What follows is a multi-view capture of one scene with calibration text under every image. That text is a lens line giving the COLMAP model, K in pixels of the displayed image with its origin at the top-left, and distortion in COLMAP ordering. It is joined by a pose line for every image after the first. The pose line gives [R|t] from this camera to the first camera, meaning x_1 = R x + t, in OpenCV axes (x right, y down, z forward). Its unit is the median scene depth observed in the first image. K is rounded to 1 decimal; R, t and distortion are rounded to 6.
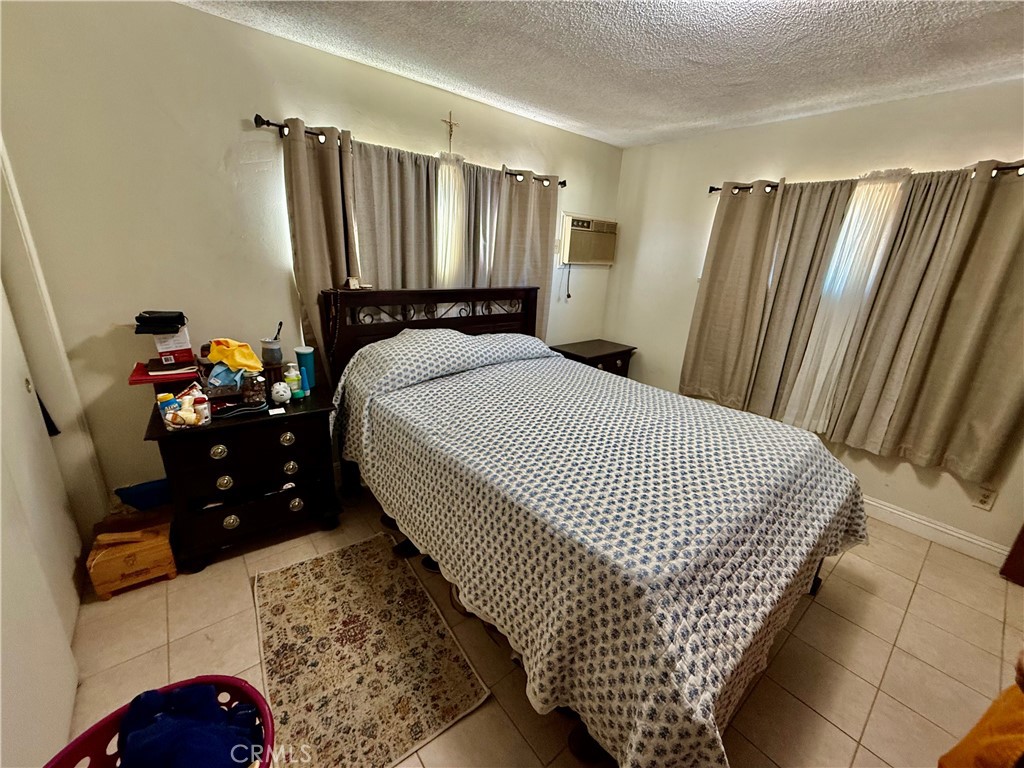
lens RADIAL K [[409.9, 0, 508.9], [0, 409.9, 383.6], [0, 0, 1]] dist [-0.001212, 0.000356]
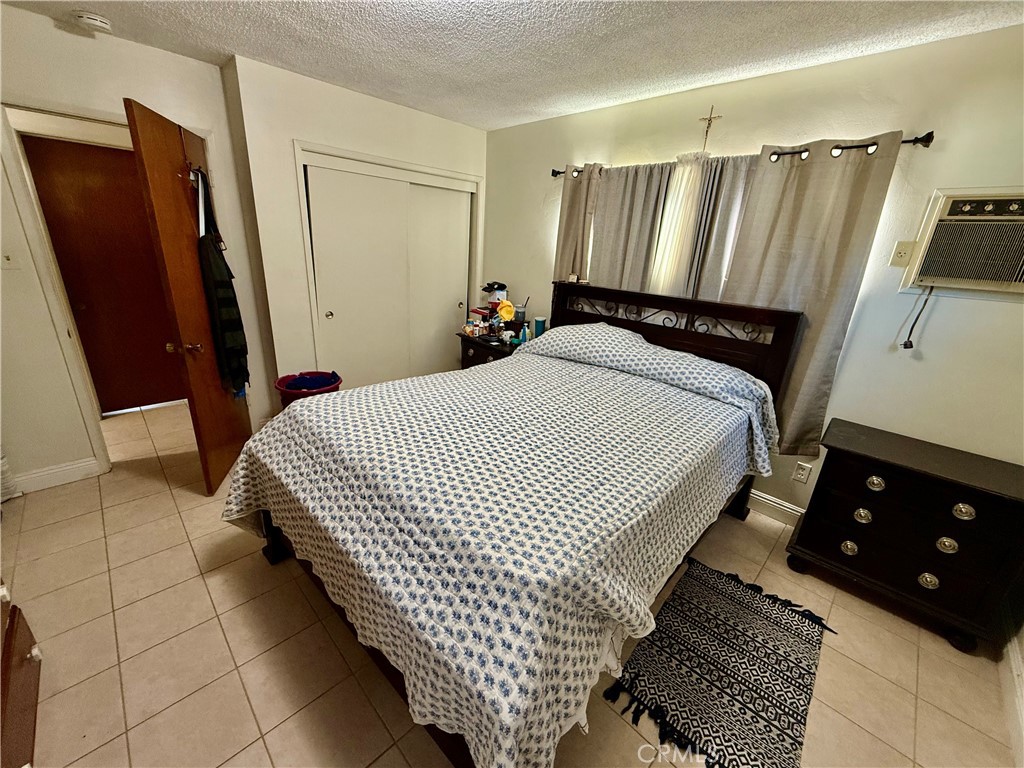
lens RADIAL K [[409.9, 0, 512.3], [0, 409.9, 382.2], [0, 0, 1]] dist [-0.001212, 0.000356]
pose [[0.114977, 0.279065, -0.953364, 0.757908], [-0.348831, 0.909952, 0.224288, -0.132845], [0.930106, 0.306775, 0.201969, 0.521340]]
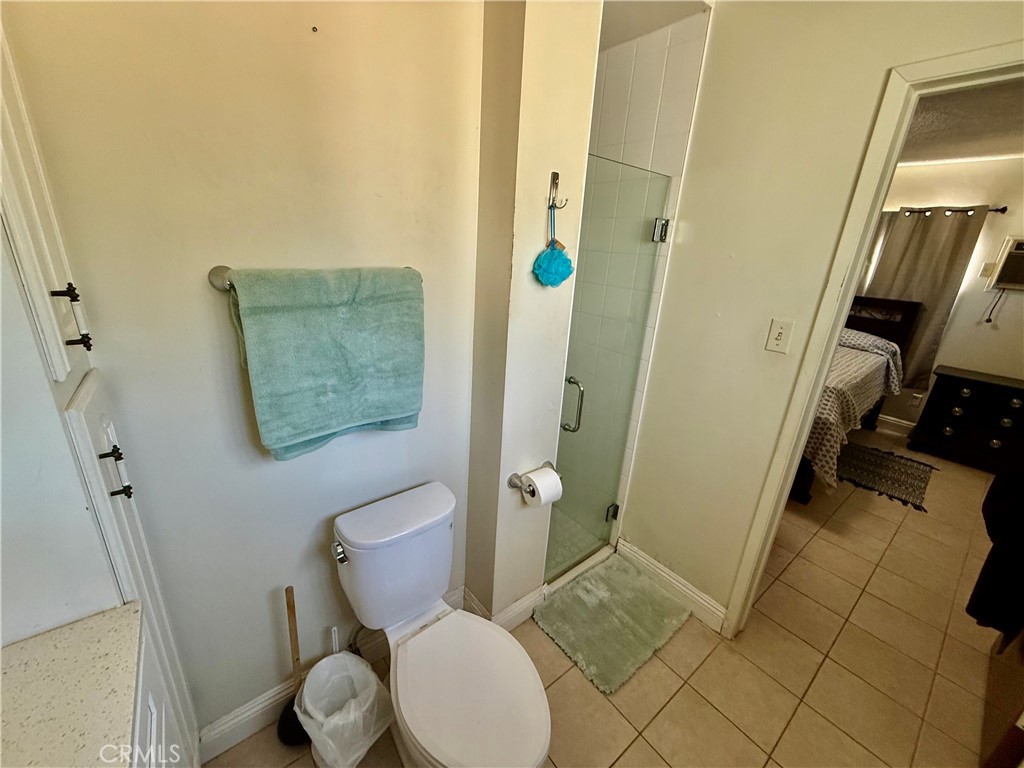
lens RADIAL K [[409.9, 0, 511.9], [0, 409.9, 382.1], [0, 0, 1]] dist [-0.001212, 0.000356]
pose [[-0.000774, 0.274209, -0.961670, 1.386309], [-0.362013, 0.896366, 0.255879, 0.097995], [0.932173, 0.348335, 0.098573, -0.123695]]
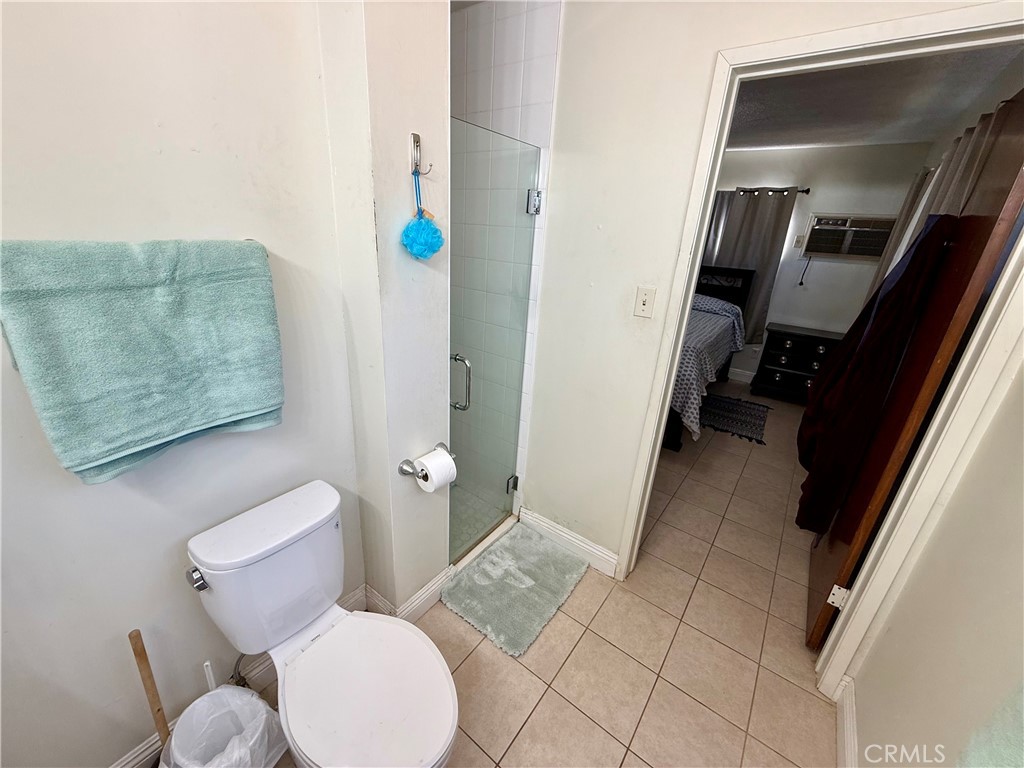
lens RADIAL K [[409.9, 0, 512.7], [0, 409.9, 382.5], [0, 0, 1]] dist [-0.001212, 0.000356]
pose [[0.251264, 0.309159, -0.917217, 1.375987], [-0.340390, 0.915311, 0.215270, 0.097336], [0.906091, 0.258122, 0.335219, -0.101127]]
